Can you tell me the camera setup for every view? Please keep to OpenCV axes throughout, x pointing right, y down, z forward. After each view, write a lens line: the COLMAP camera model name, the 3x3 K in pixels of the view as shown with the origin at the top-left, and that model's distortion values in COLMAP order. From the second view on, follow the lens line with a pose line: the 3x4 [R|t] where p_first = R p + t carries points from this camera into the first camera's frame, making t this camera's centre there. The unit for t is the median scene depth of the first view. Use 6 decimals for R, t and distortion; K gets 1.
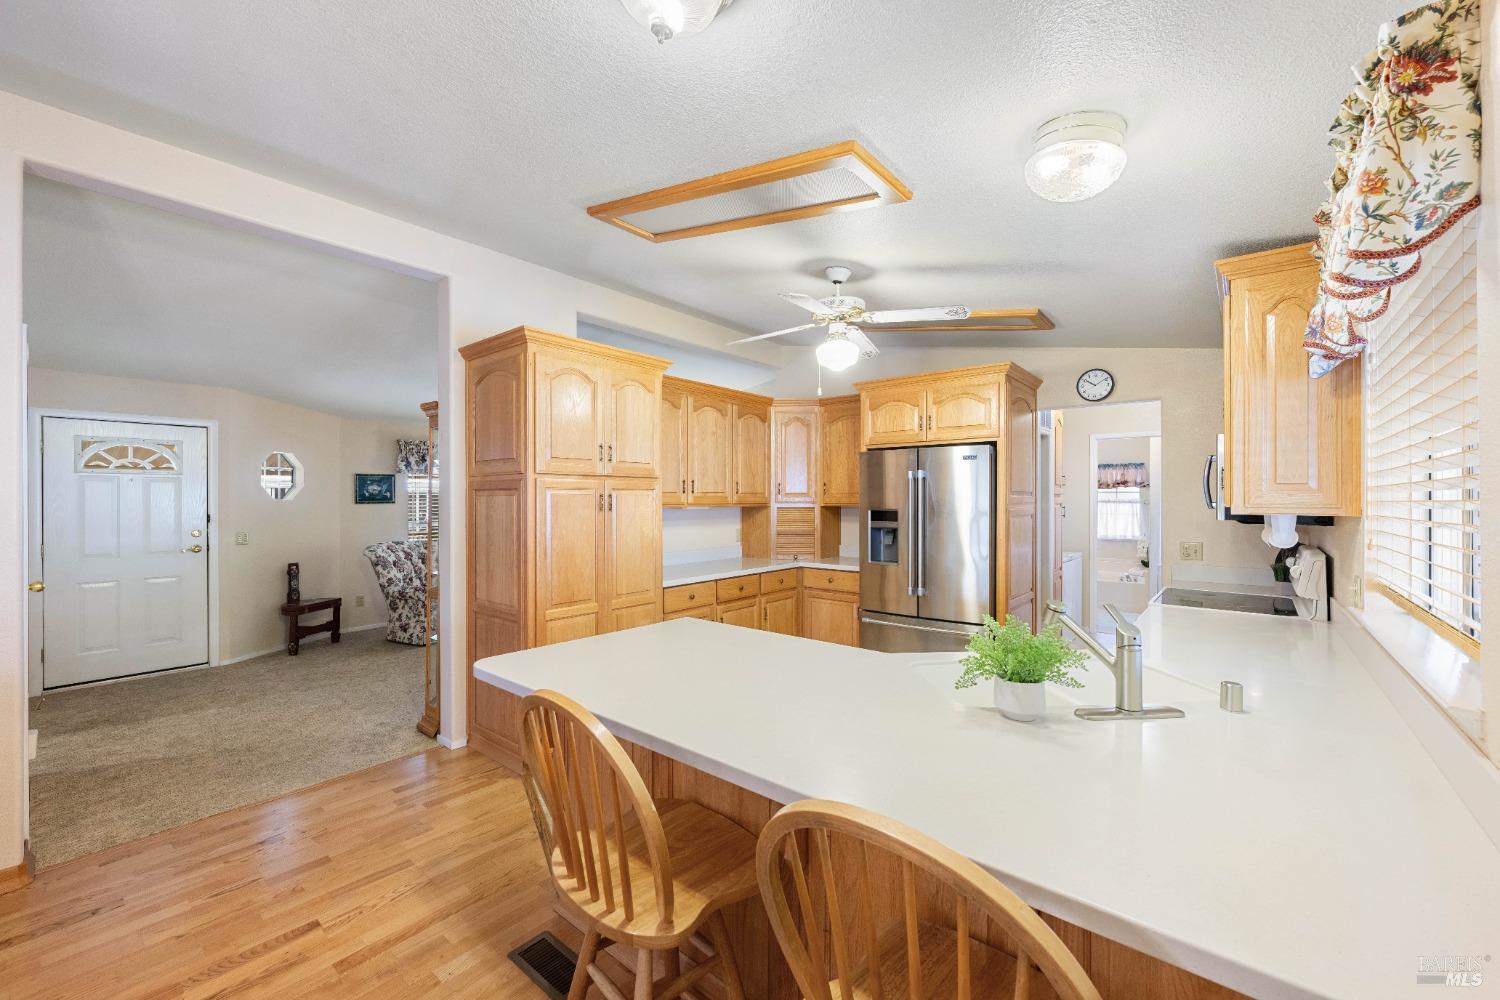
lens RADIAL K [[601.4, 0, 744.3], [0, 601.4, 499.6], [0, 0, 1]] dist [-0.001097, 0.000179]
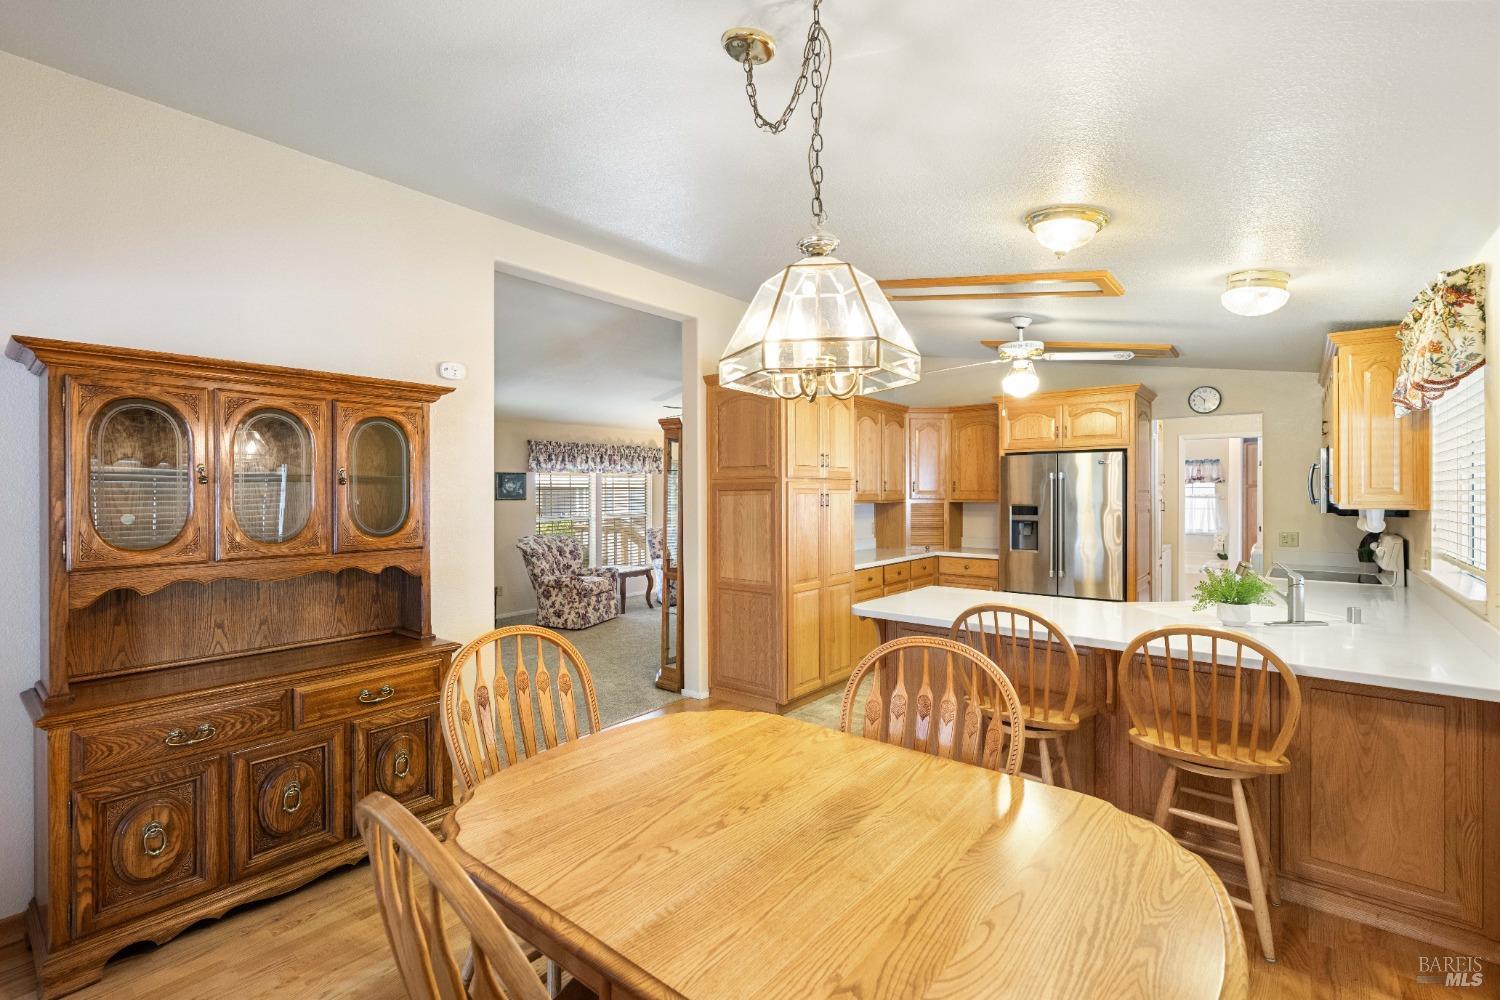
lens RADIAL K [[675.9, 0, 739.6], [0, 675.9, 493.3], [0, 0, 1]] dist [-0.003093, 0.001033]
pose [[0.999994, -0.001674, 0.002997, -0.324839], [0.001673, 0.999999, 0.000388, -0.008173], [-0.002998, -0.000383, 0.999995, -0.315060]]
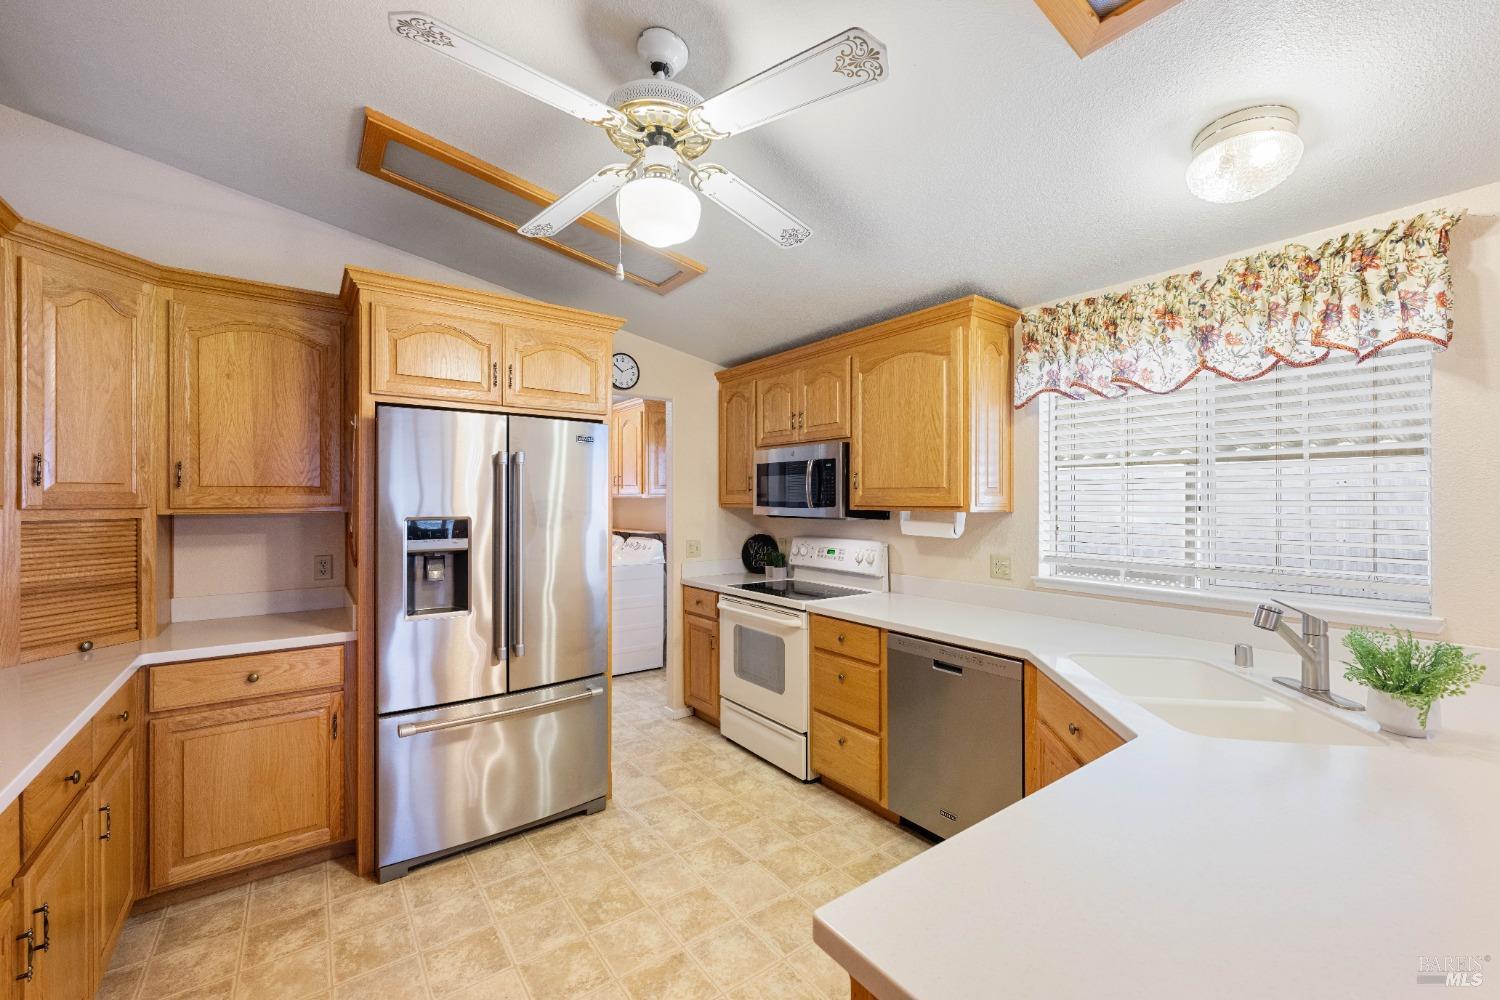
lens RADIAL K [[601.4, 0, 745.3], [0, 601.4, 499.2], [0, 0, 1]] dist [-0.001097, 0.000179]
pose [[0.242283, 0.000011, 0.970206, -0.230404], [-0.000478, 1.000000, 0.000108, -0.000883], [-0.970205, -0.000490, 0.242283, 0.588265]]
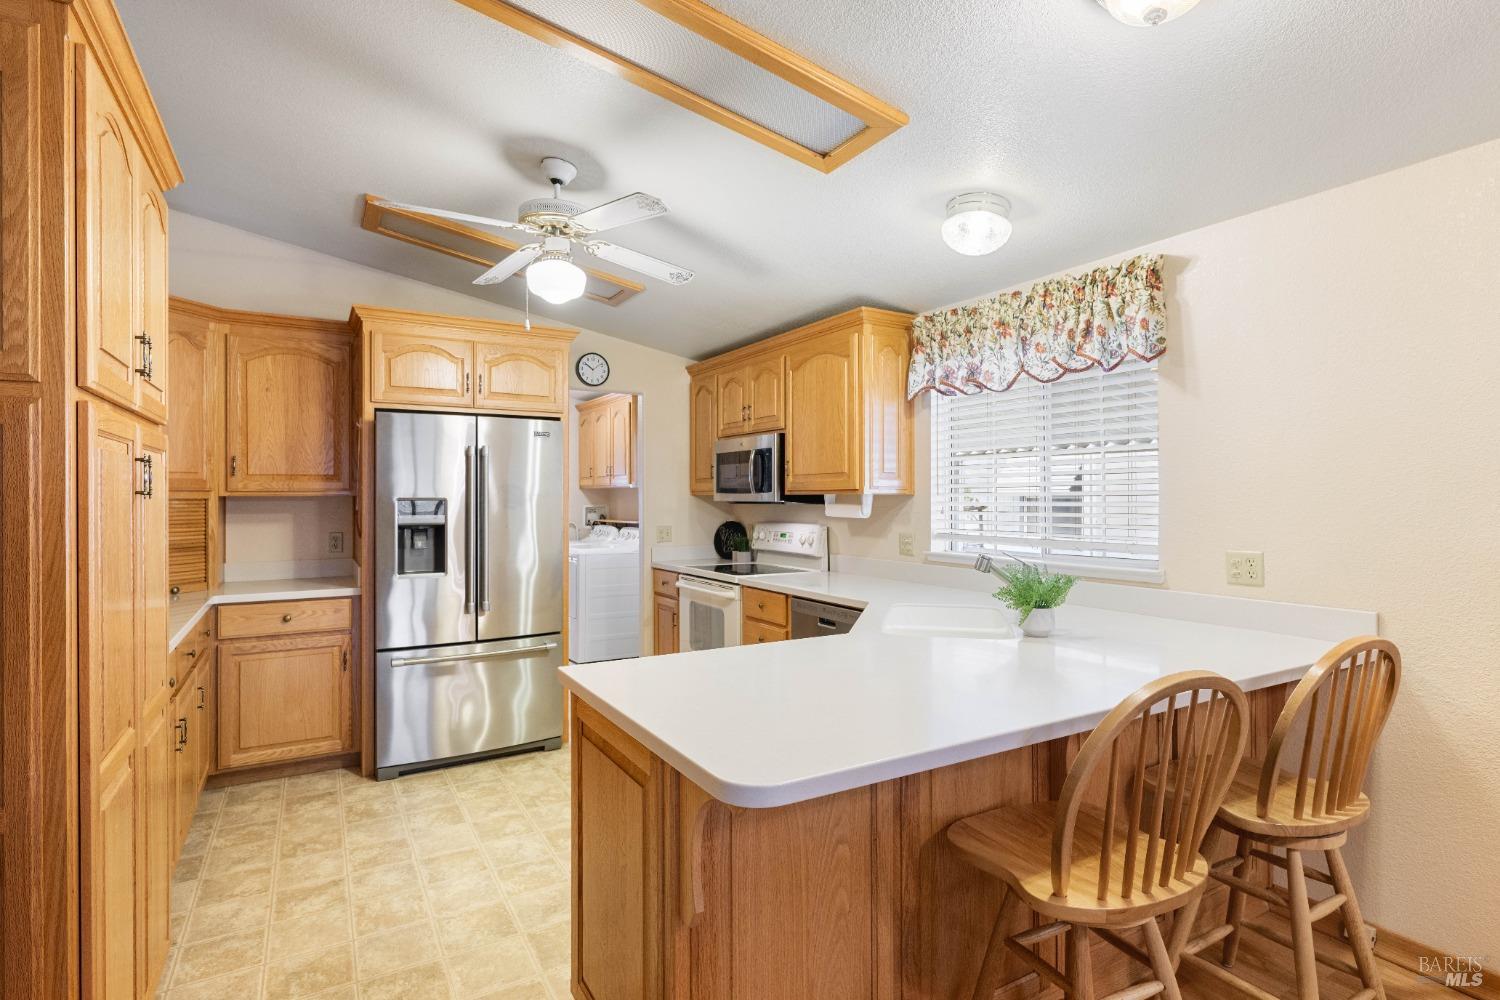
lens RADIAL K [[744.4, 0, 748.3], [0, 744.4, 492.5], [0, 0, 1]] dist [0.000485, -0.000748]
pose [[0.338880, 0.003669, 0.940822, -0.446855], [0.002399, 0.999986, -0.004763, 0.014221], [-0.940826, 0.003871, 0.338867, 0.347152]]
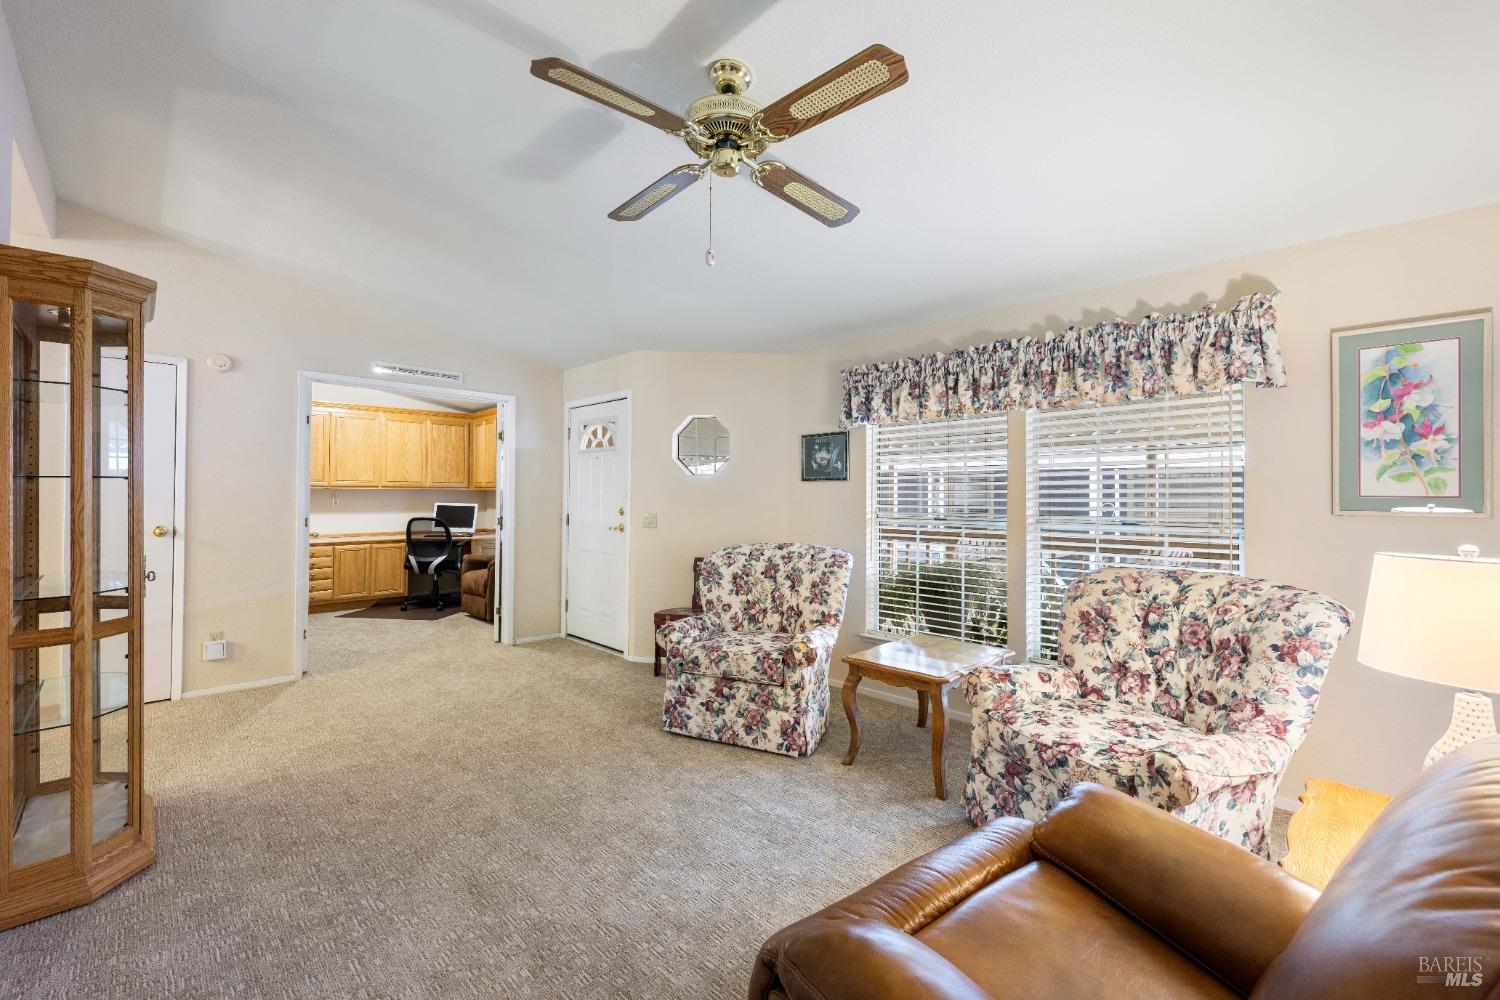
lens RADIAL K [[621.5, 0, 748.8], [0, 621.5, 486.8], [0, 0, 1]] dist [-0.001585, -0.000210]
pose [[-0.096126, -0.009722, -0.995322, 0.047880], [-0.007184, 0.999933, -0.009073, 0.029610], [0.995343, 0.006278, -0.096190, 1.521929]]
